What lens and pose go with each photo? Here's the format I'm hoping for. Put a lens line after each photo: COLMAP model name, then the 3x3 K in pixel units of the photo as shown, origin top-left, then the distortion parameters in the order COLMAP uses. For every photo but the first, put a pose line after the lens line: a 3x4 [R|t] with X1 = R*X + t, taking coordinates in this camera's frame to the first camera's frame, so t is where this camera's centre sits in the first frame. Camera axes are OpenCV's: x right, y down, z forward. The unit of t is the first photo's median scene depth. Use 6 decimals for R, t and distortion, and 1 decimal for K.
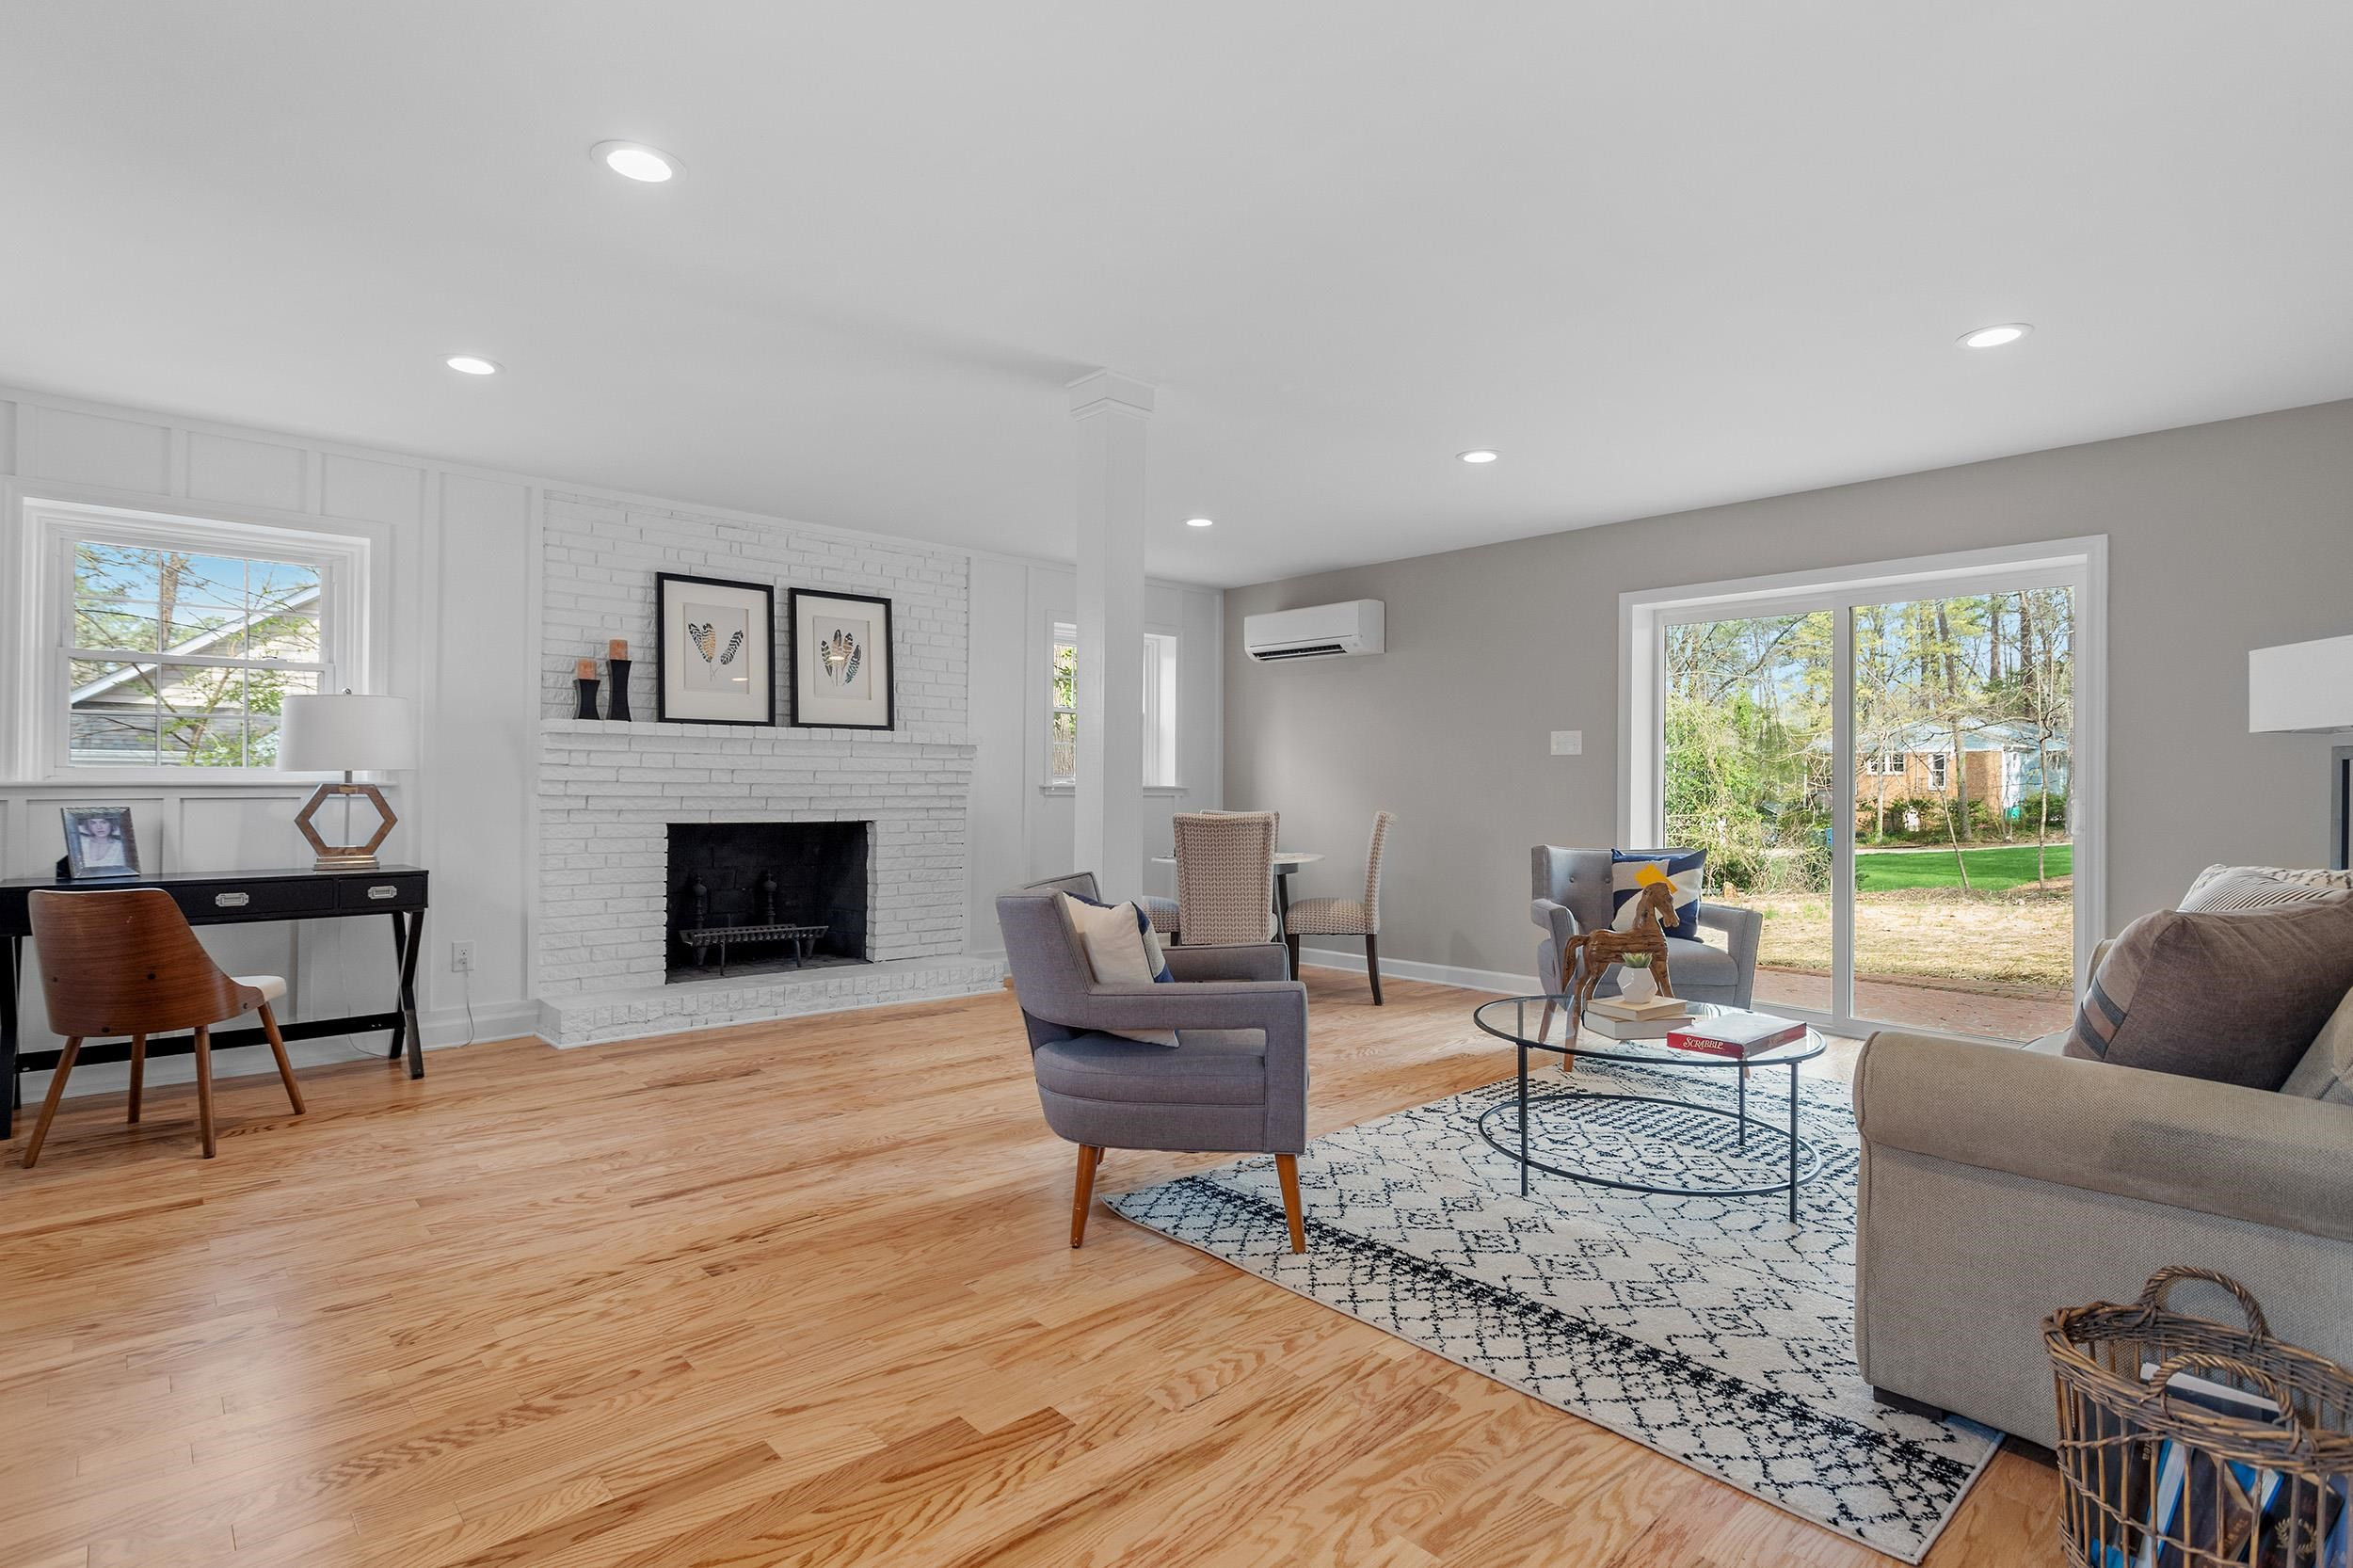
lens RADIAL K [[1139.8, 0, 1167.0], [0, 1139.8, 793.4], [0, 0, 1]] dist [-0.002959, -0.001250]
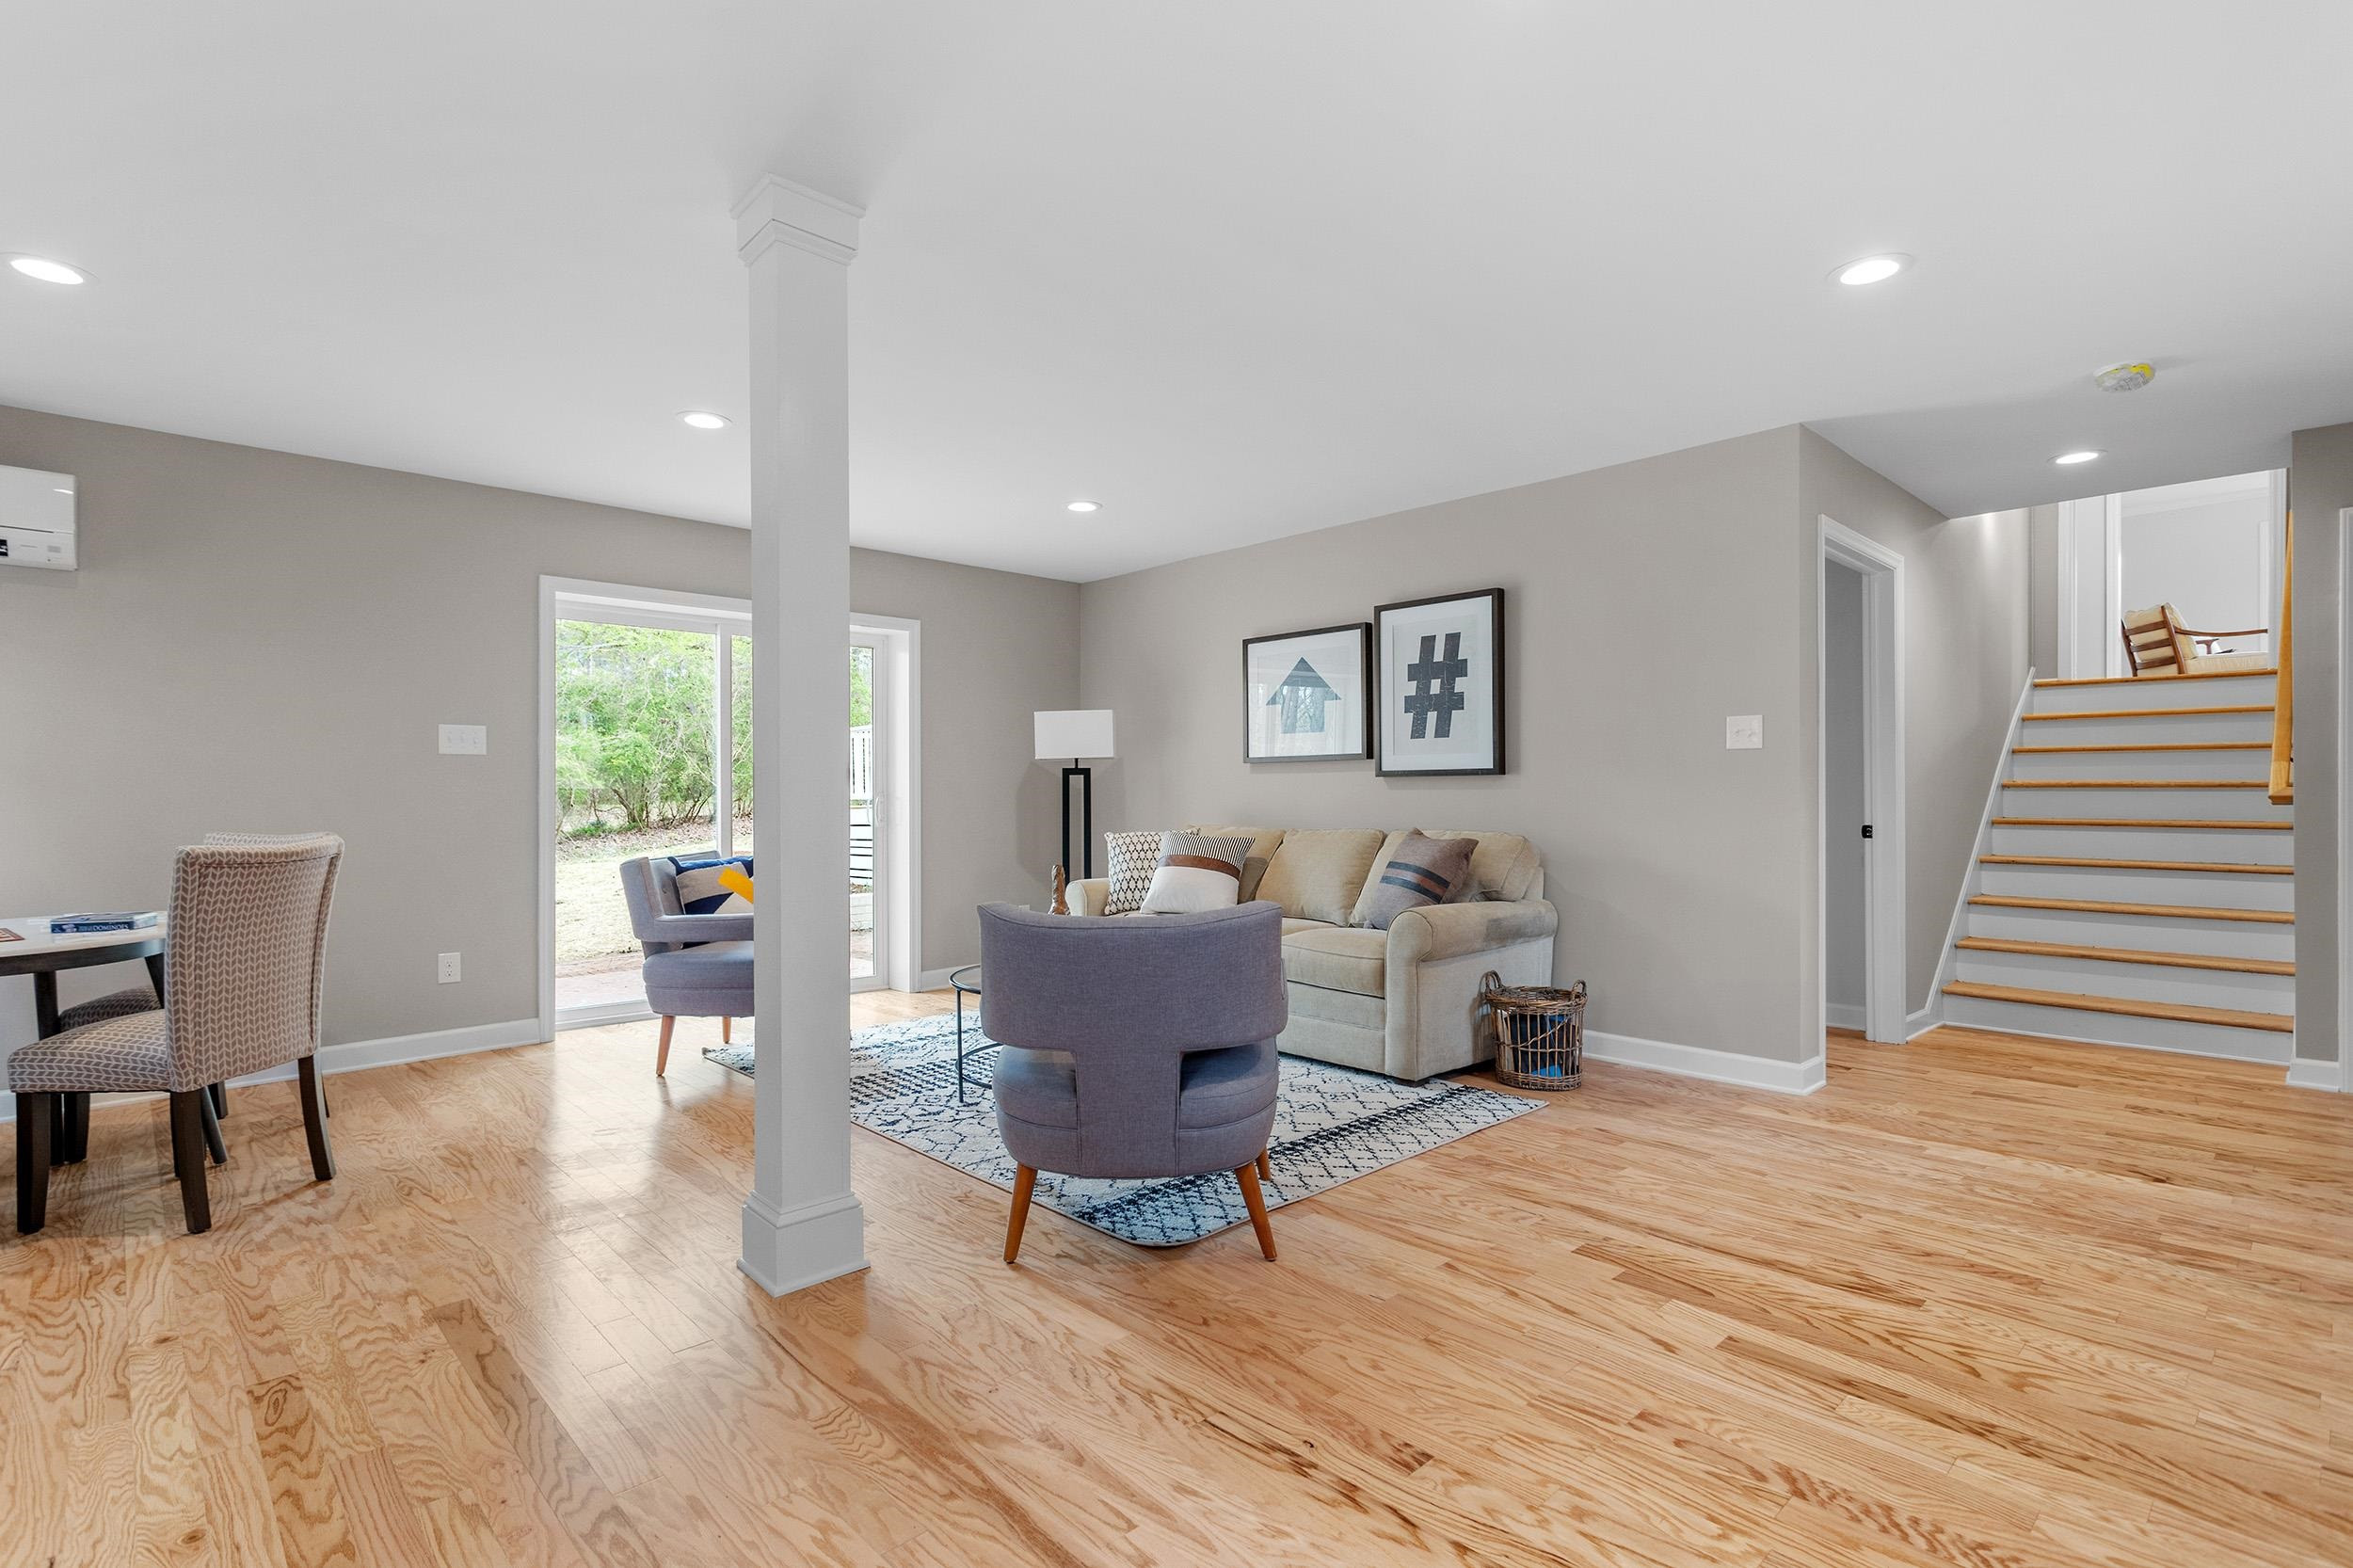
lens RADIAL K [[1139.8, 0, 1167.0], [0, 1139.8, 793.4], [0, 0, 1]] dist [-0.002959, -0.001250]
pose [[-0.018819, -0.006510, 0.999802, -1.223228], [0.010365, 0.999924, 0.006706, -0.012019], [-0.999769, 0.010490, -0.018750, 1.279745]]
